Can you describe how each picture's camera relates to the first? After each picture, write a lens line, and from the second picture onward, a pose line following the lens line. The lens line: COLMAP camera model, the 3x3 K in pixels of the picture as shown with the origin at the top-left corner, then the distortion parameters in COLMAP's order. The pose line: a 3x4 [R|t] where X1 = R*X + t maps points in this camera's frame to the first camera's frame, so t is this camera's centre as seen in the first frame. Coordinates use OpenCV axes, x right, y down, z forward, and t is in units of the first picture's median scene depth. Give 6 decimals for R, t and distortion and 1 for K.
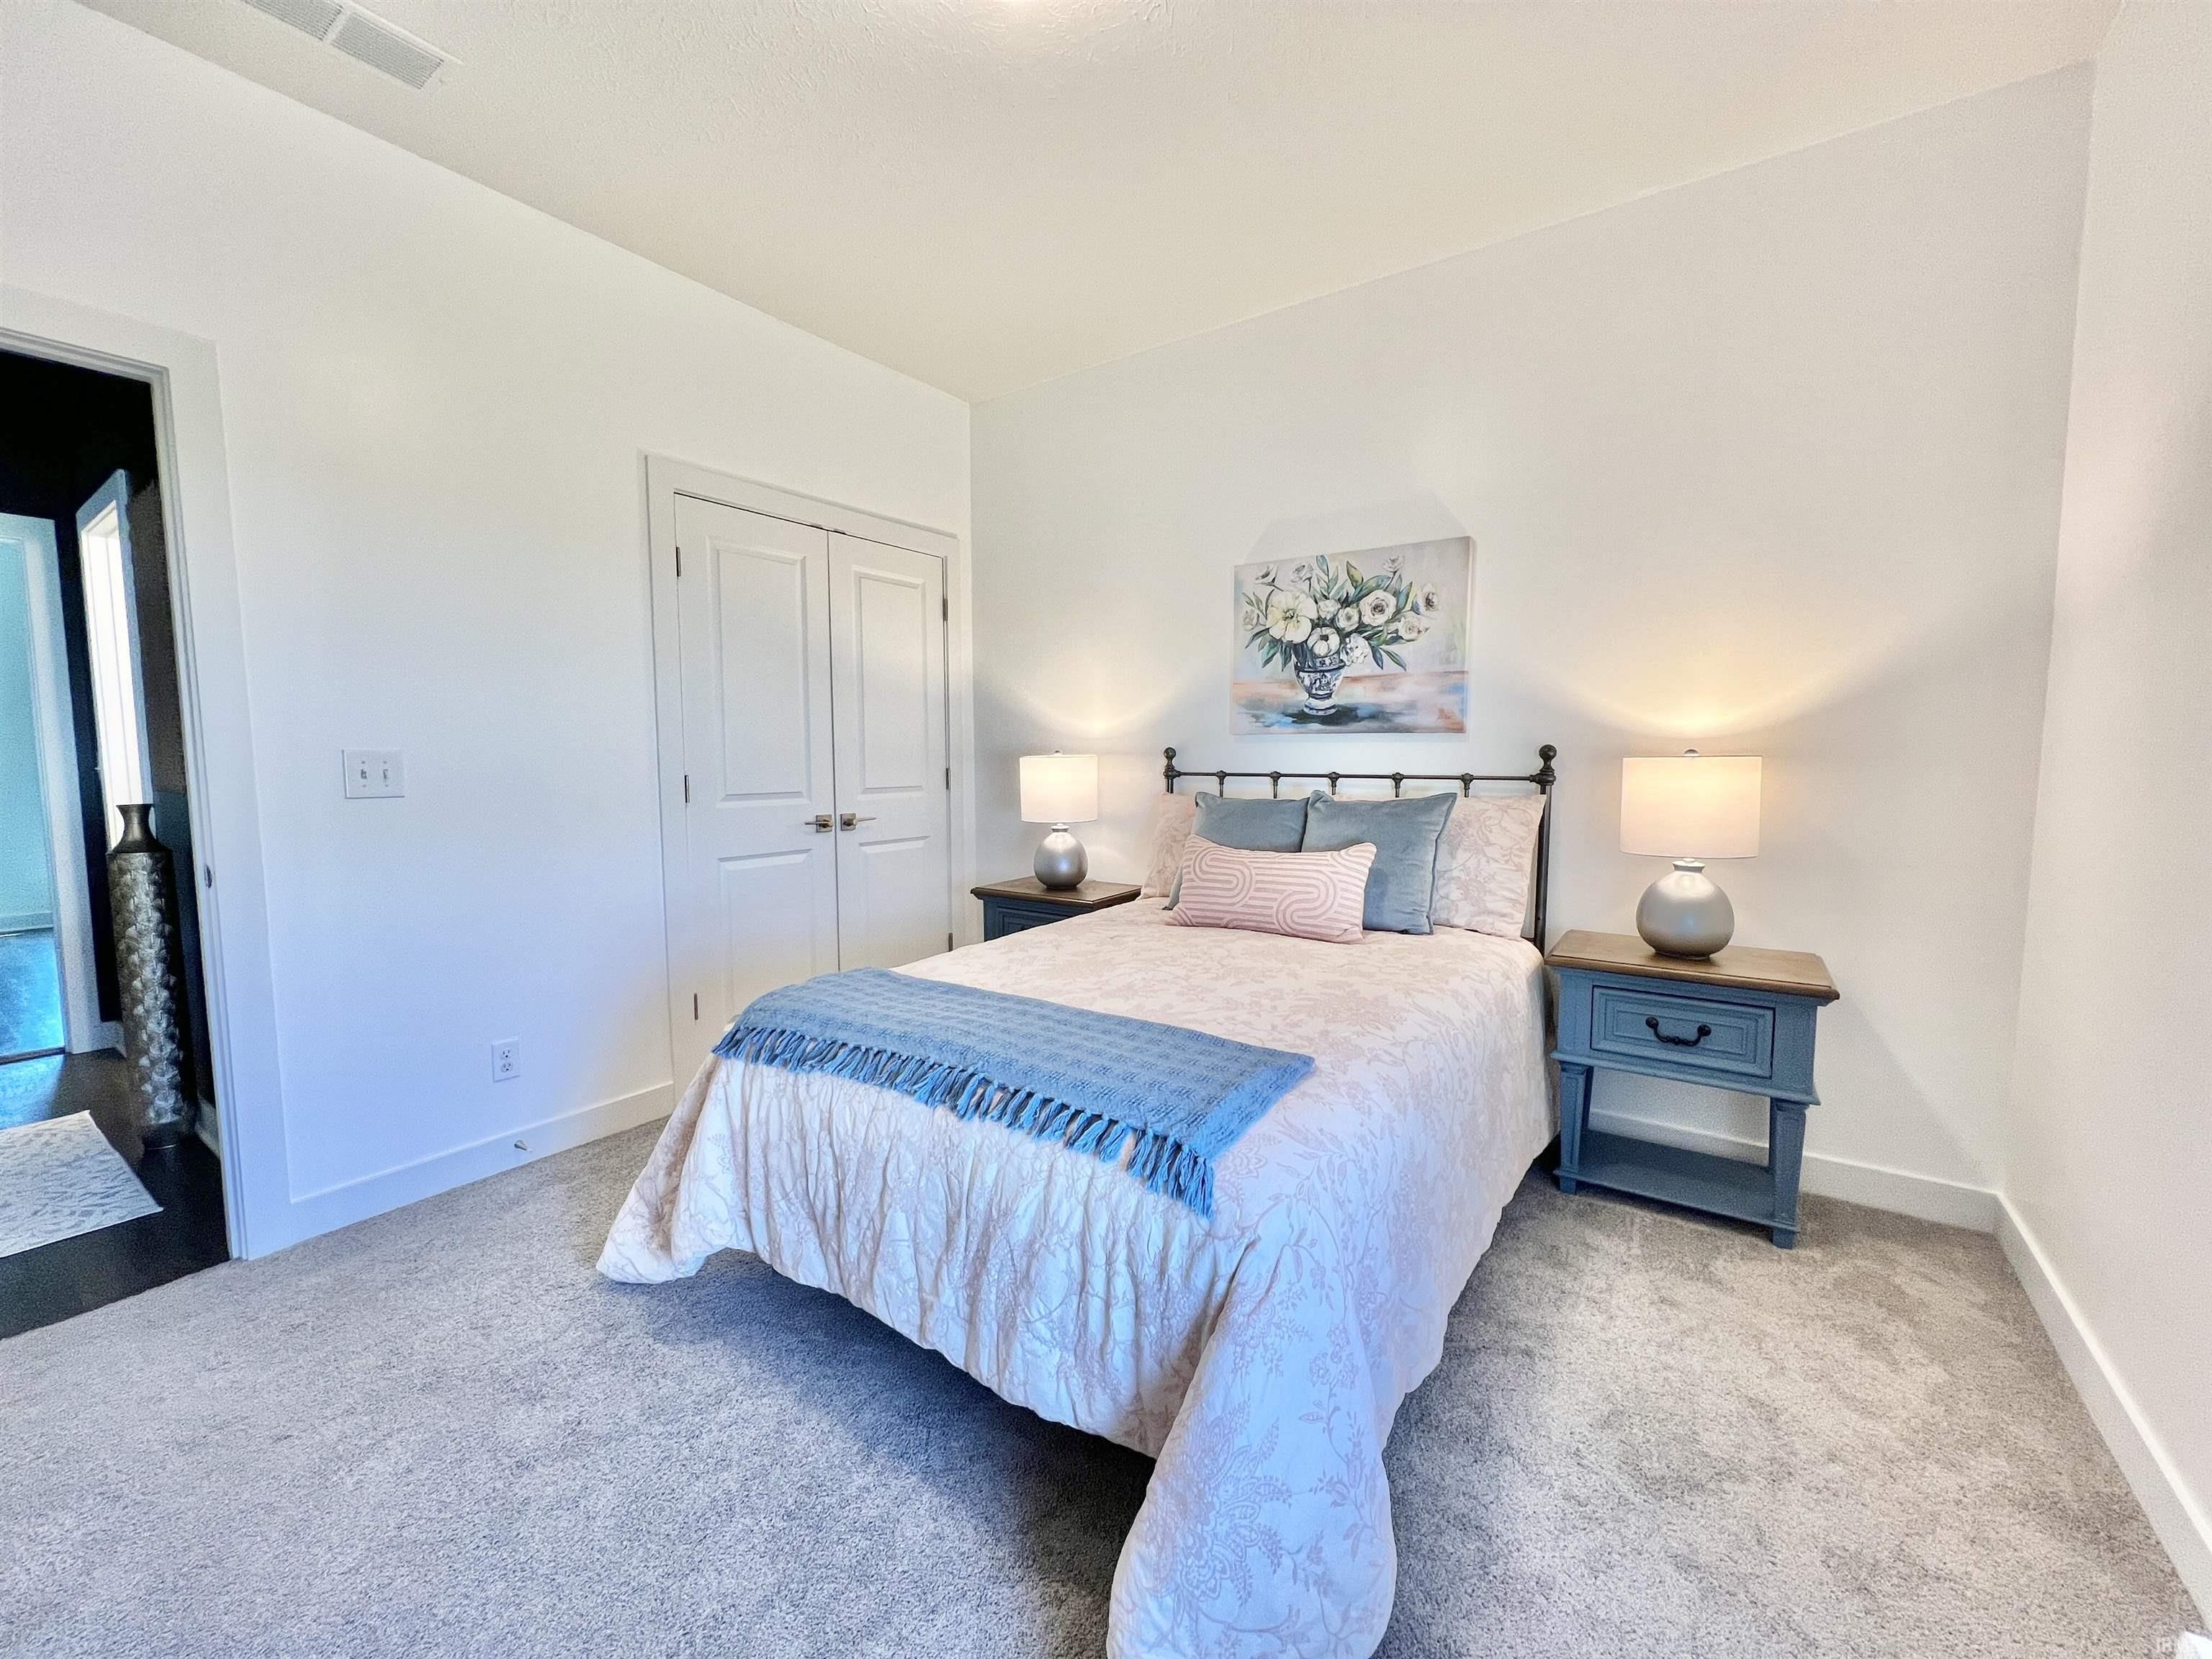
lens RADIAL K [[884.2, 0, 1113.5], [0, 884.2, 832.1], [0, 0, 1]] dist [-0.002201, 0.000961]
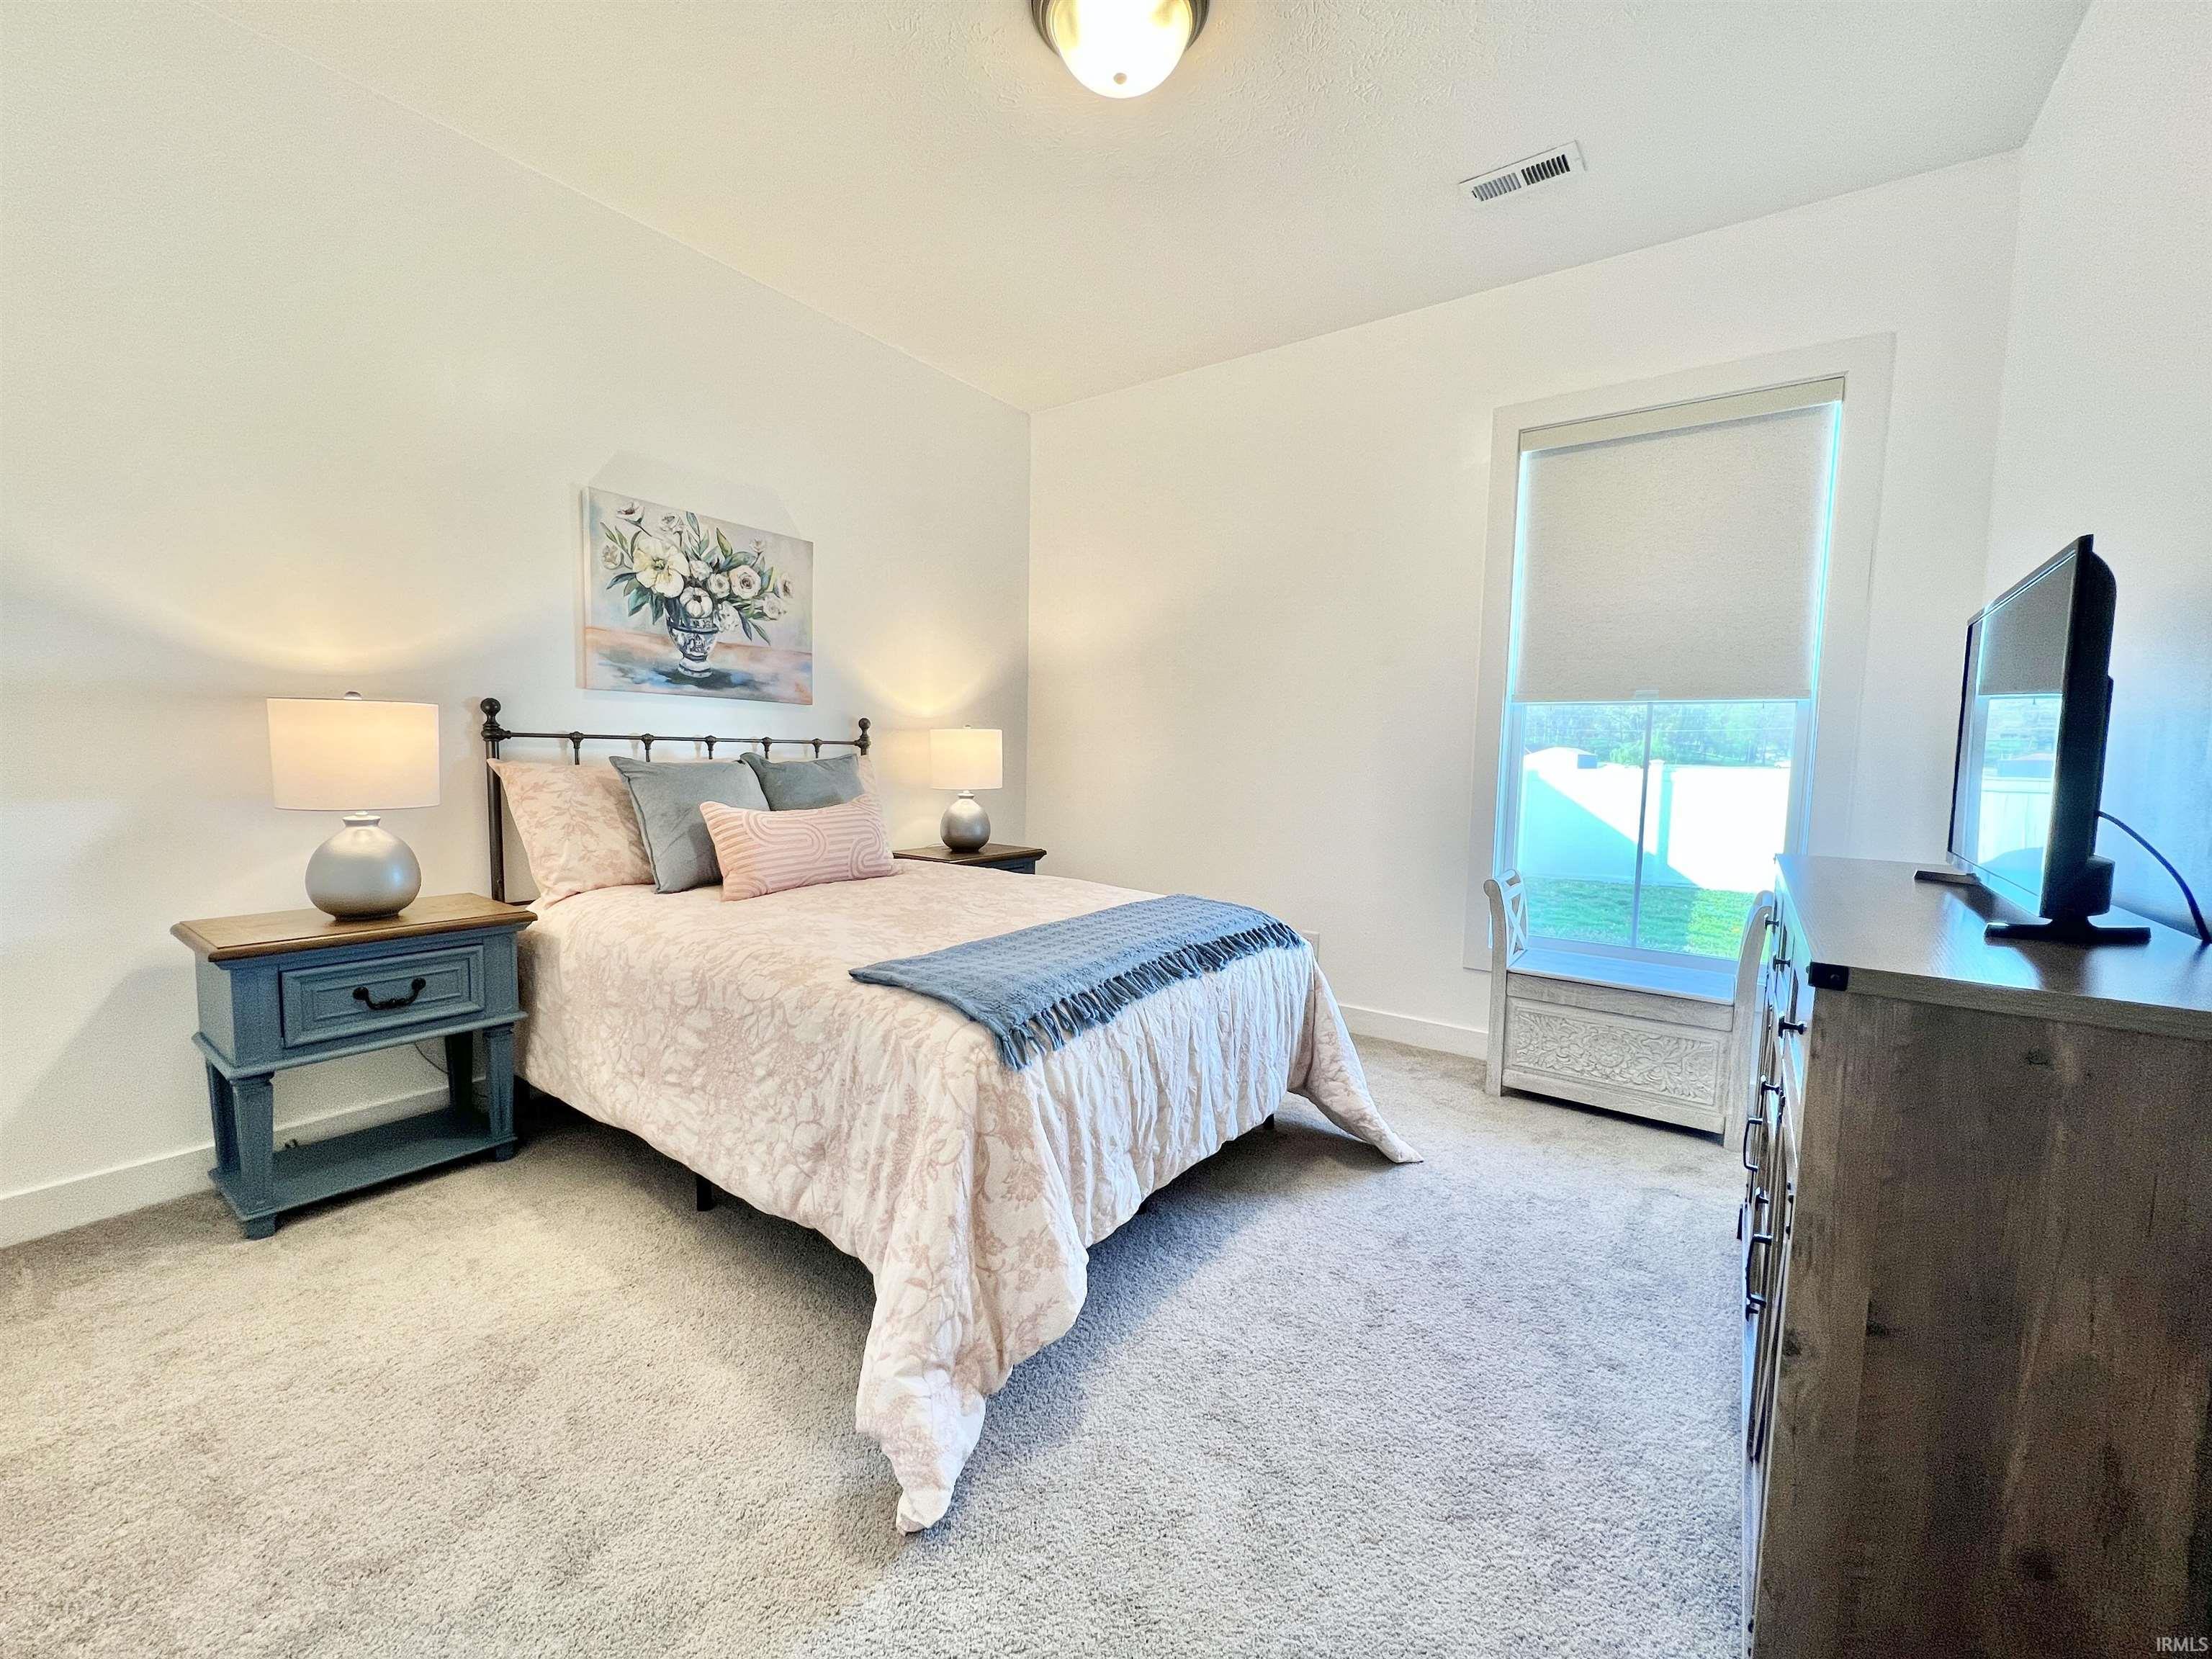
lens RADIAL K [[884.2, 0, 1114.6], [0, 884.2, 820.7], [0, 0, 1]] dist [-0.002201, 0.000961]
pose [[0.007722, -0.094006, 0.995542, -0.761373], [0.040780, 0.994773, 0.093617, -0.046953], [-0.999138, 0.039875, 0.011516, 0.534041]]
